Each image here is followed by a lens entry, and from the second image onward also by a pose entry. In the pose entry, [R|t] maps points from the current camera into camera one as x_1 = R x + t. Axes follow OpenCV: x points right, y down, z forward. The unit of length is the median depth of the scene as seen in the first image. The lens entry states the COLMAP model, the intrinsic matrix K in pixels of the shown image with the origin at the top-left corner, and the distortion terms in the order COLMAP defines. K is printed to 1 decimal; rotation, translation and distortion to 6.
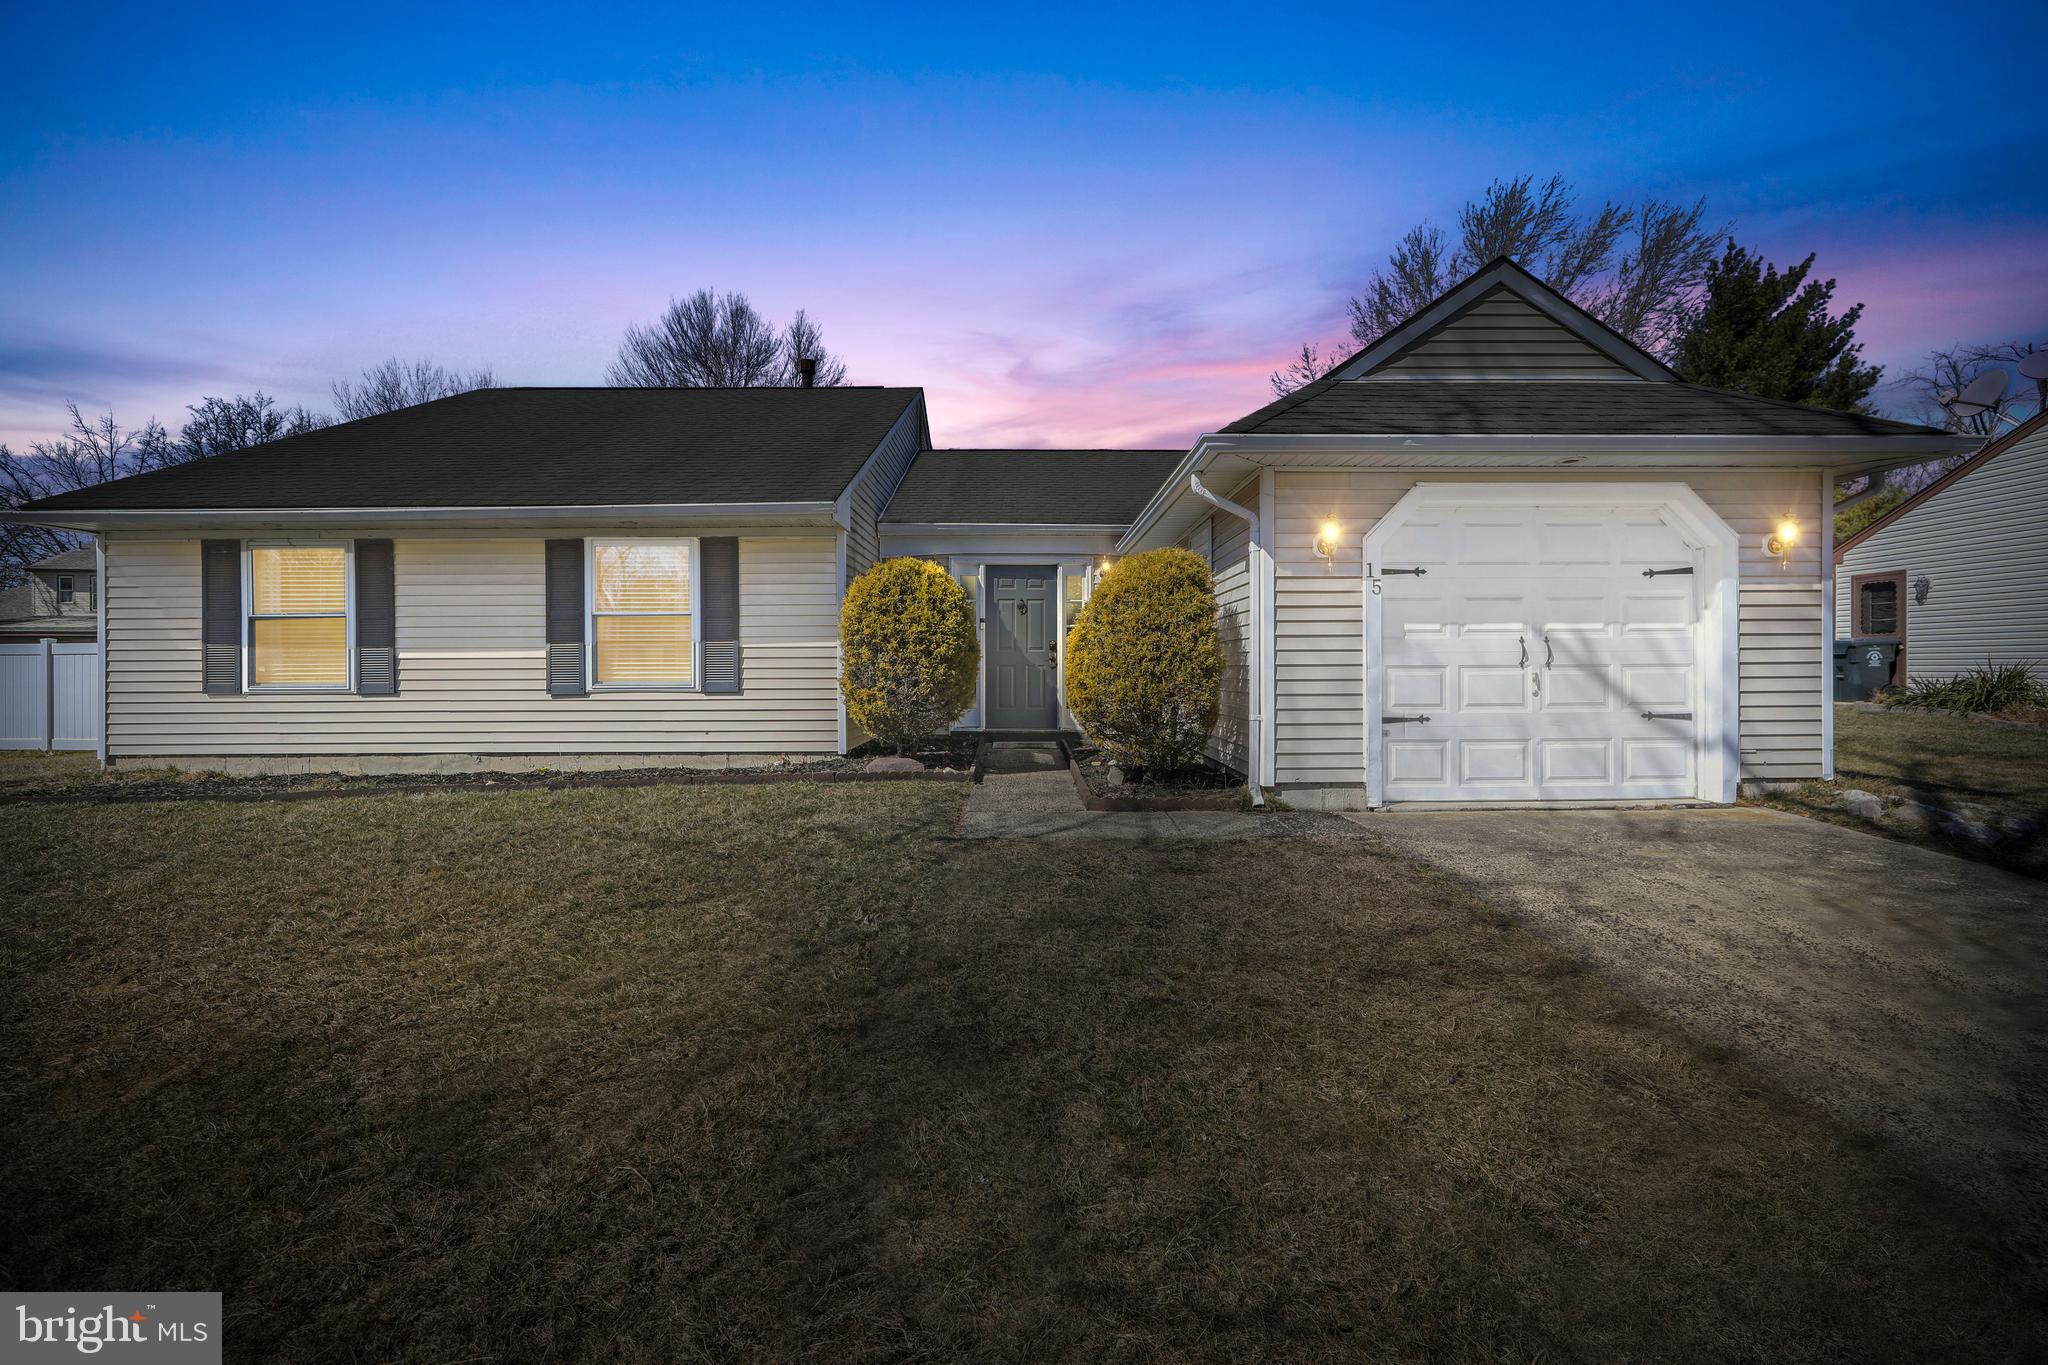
lens RADIAL K [[819.0, 0, 1002.8], [0, 819.0, 683.5], [0, 0, 1]] dist [-0.001578, -0.000138]
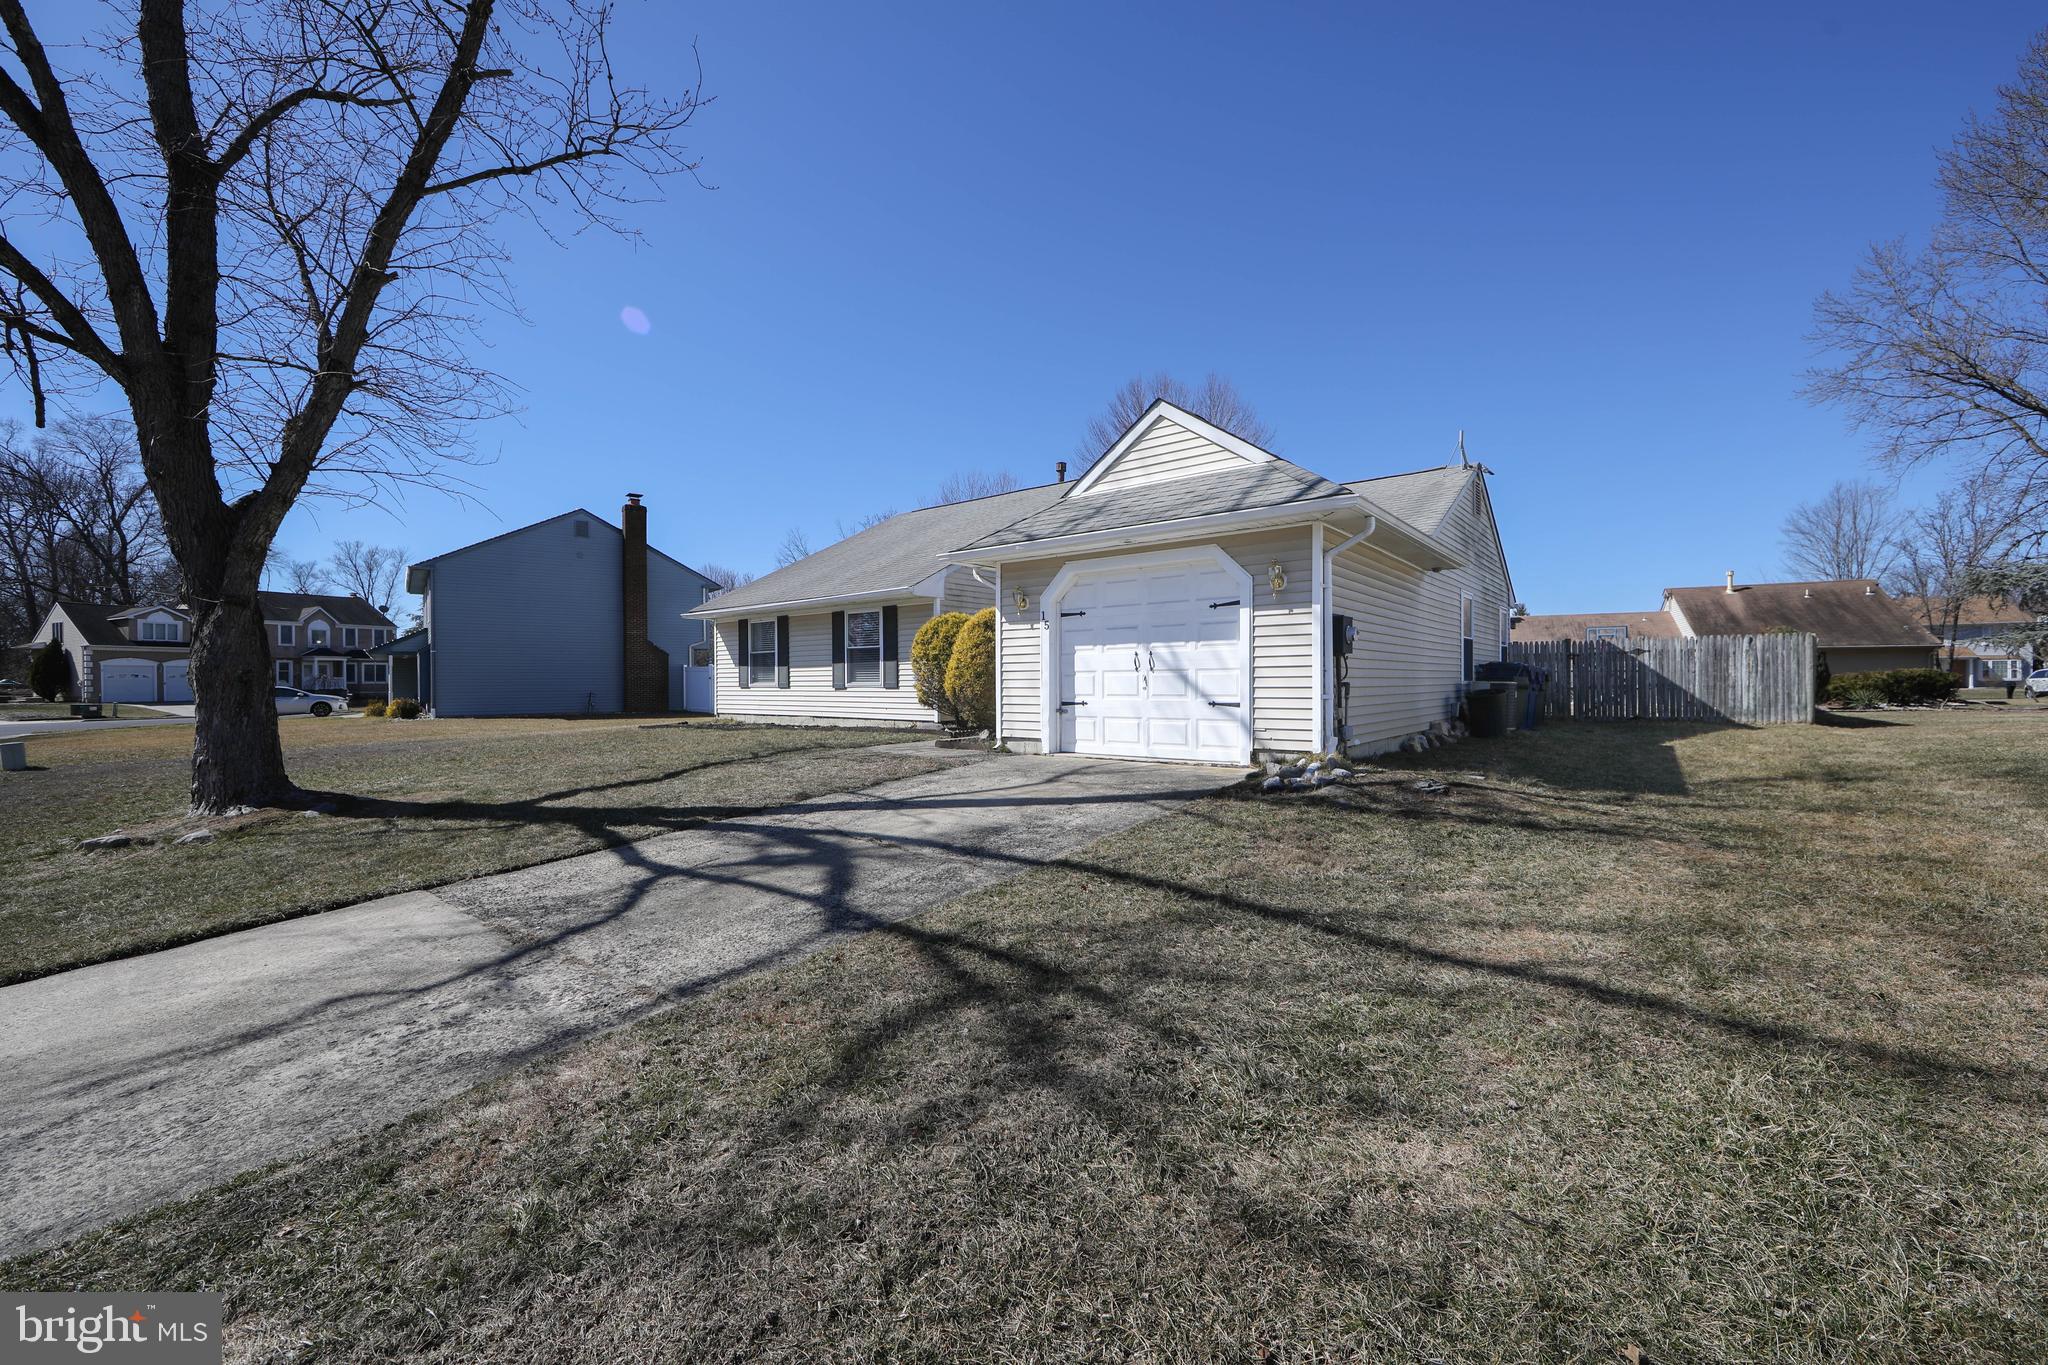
lens RADIAL K [[819.0, 0, 1002.8], [0, 819.0, 683.5], [0, 0, 1]] dist [-0.001578, -0.000138]
pose [[0.753531, -0.000724, -0.657412, 1.467242], [0.001208, 0.999999, 0.000283, 0.002586], [0.657411, -0.001008, 0.753531, -0.346339]]
